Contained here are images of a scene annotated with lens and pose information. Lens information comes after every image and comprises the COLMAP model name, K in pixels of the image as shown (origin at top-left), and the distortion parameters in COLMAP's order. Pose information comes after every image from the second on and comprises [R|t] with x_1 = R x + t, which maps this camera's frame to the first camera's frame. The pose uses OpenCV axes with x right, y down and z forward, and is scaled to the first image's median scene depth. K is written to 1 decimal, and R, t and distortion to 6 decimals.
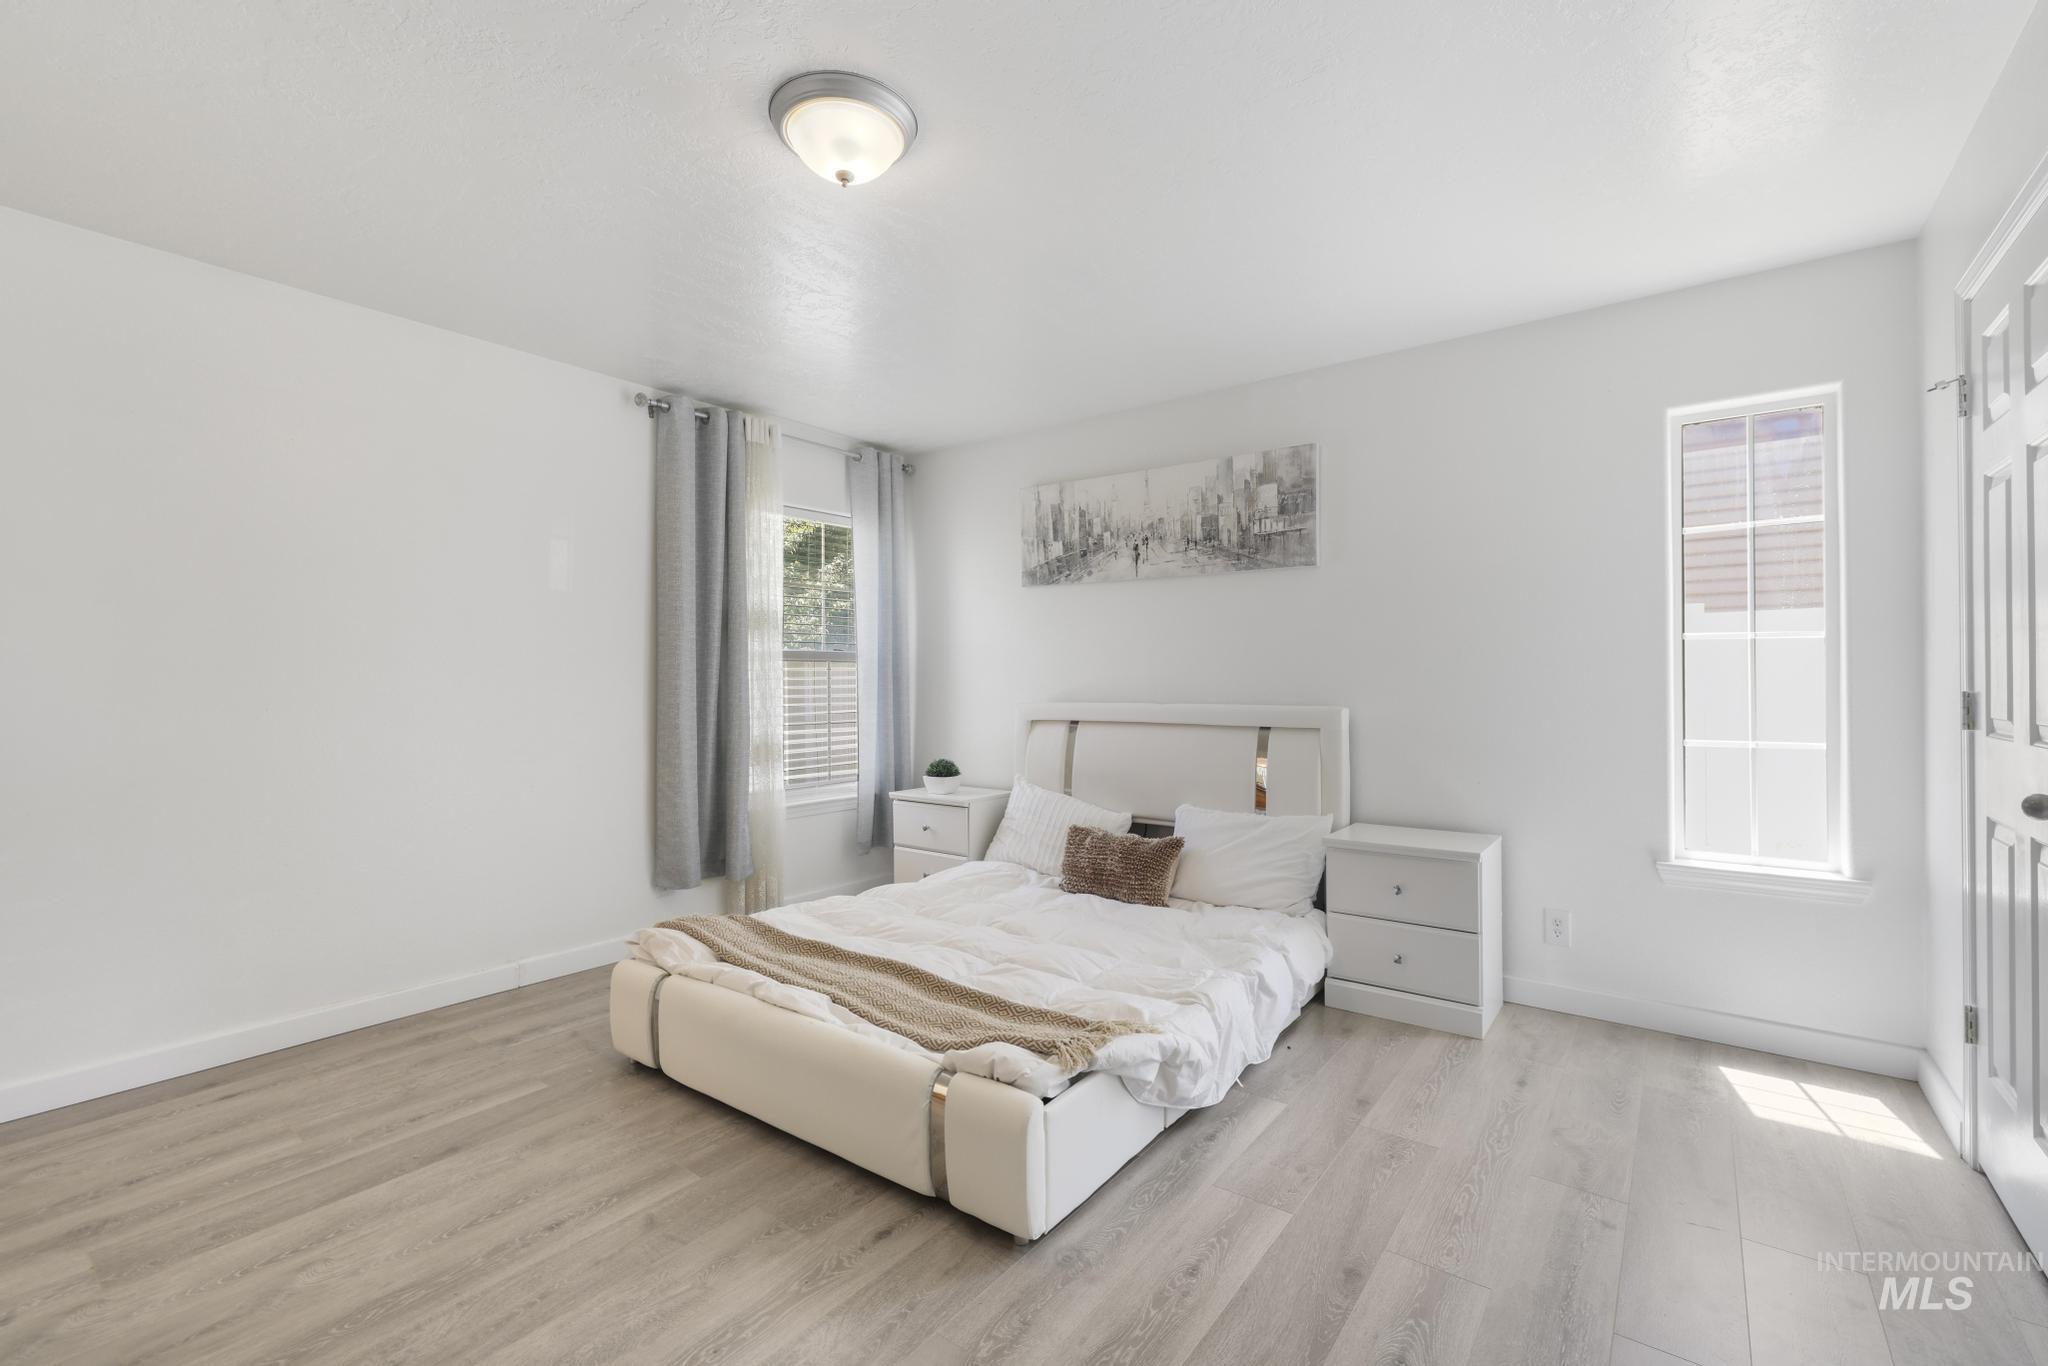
lens RADIAL K [[894.2, 0, 998.0], [0, 894.2, 676.0], [0, 0, 1]] dist [0.000514, 0.000292]
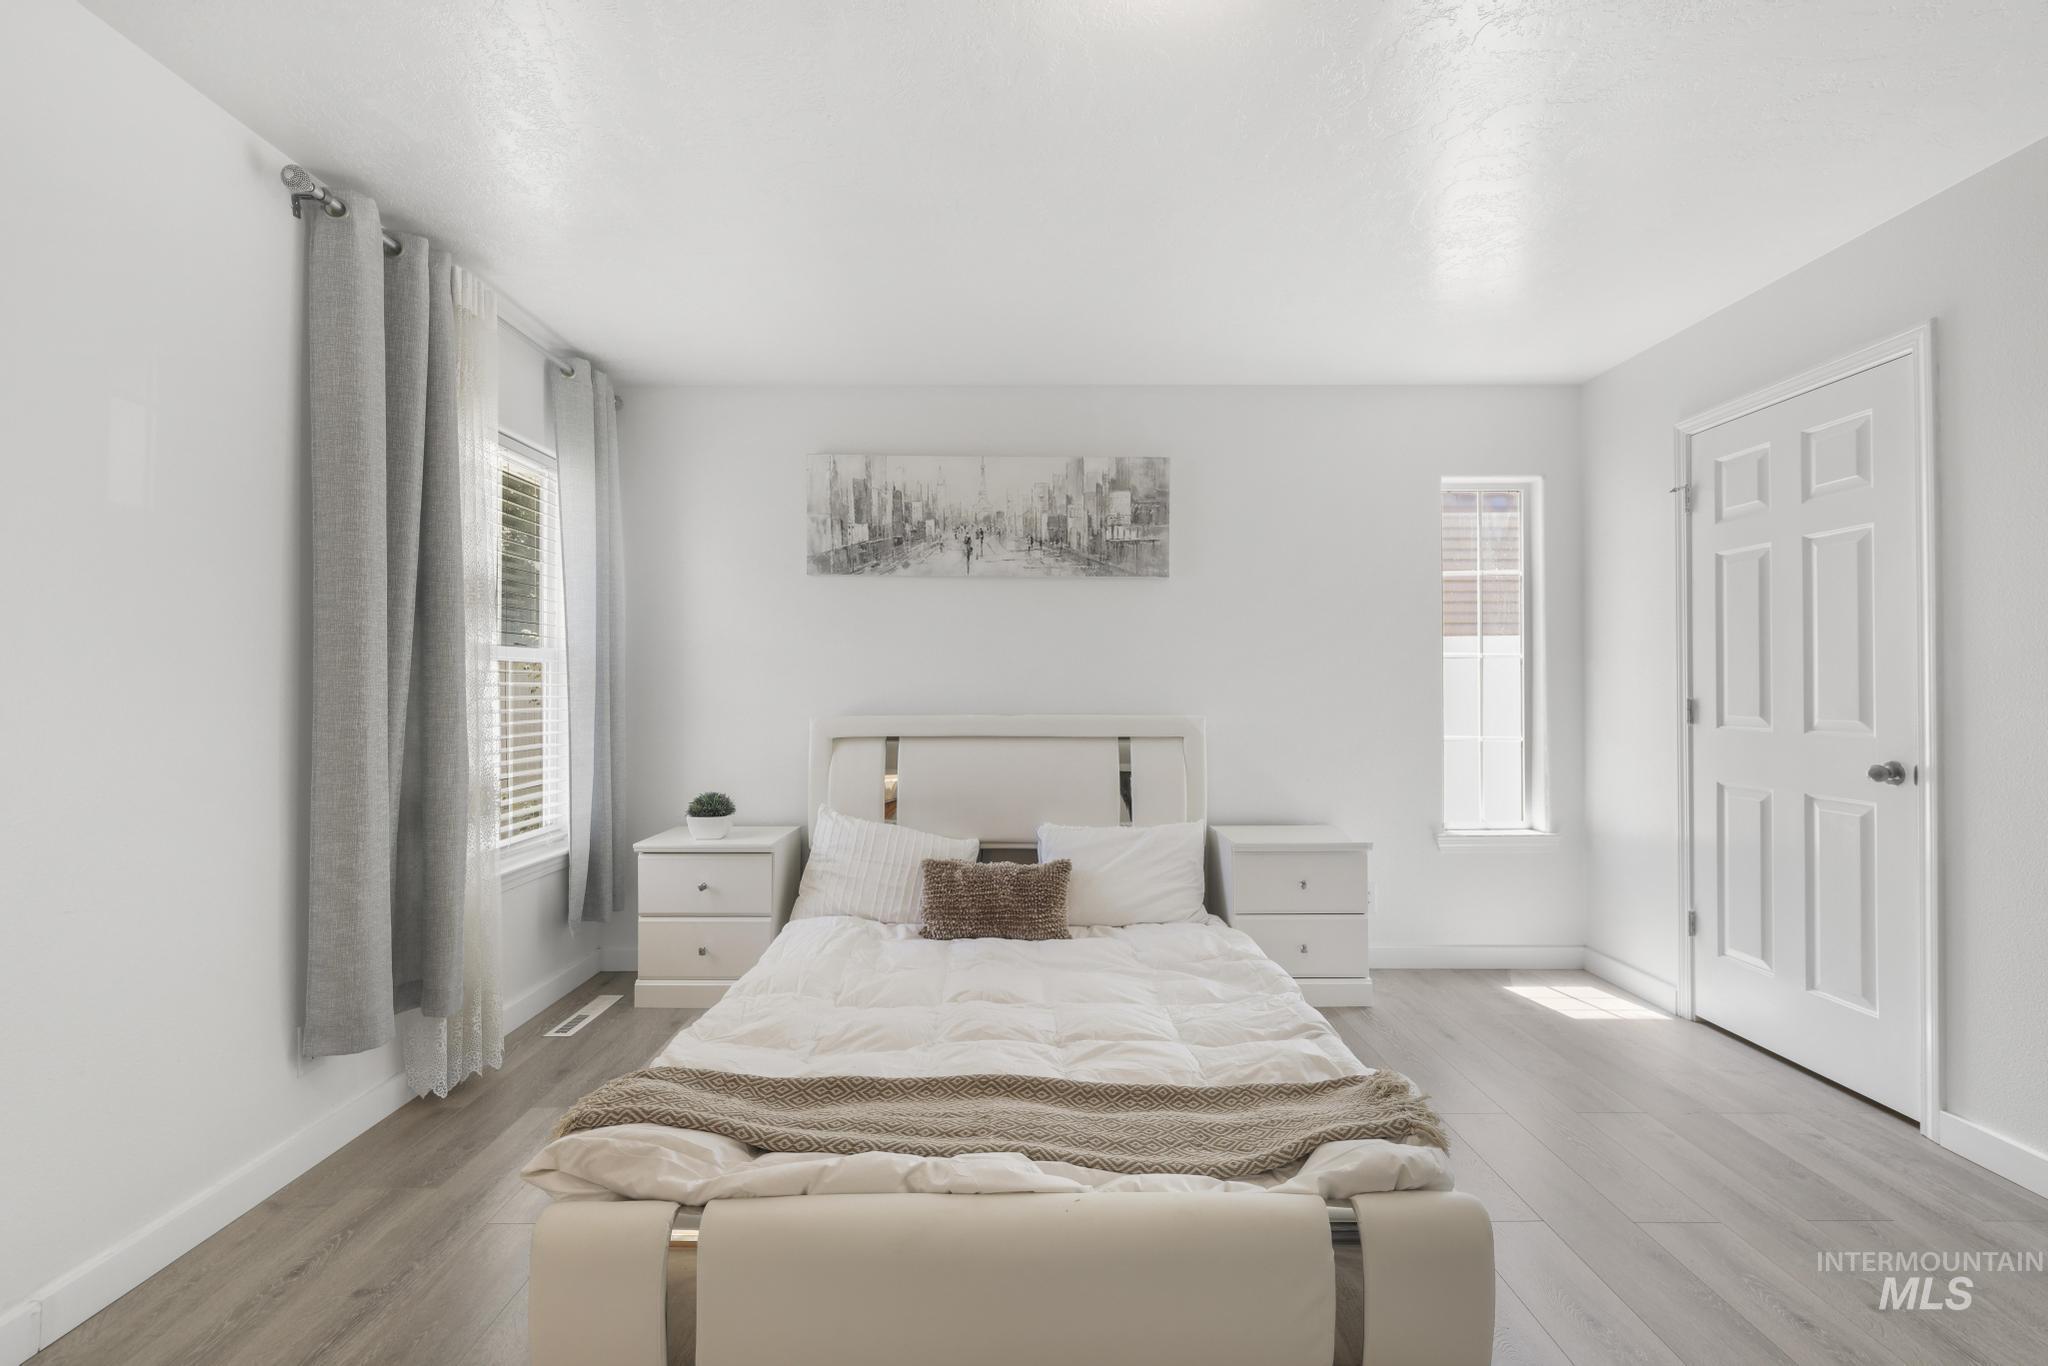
lens RADIAL K [[888.0, 0, 1019.4], [0, 888.0, 676.4], [0, 0, 1]] dist [0.002886, 0.000161]
pose [[0.783943, 0.010610, 0.620742, -0.379520], [-0.004418, 0.999924, -0.011511, 0.002097], [-0.620816, 0.006281, 0.783931, 0.289527]]
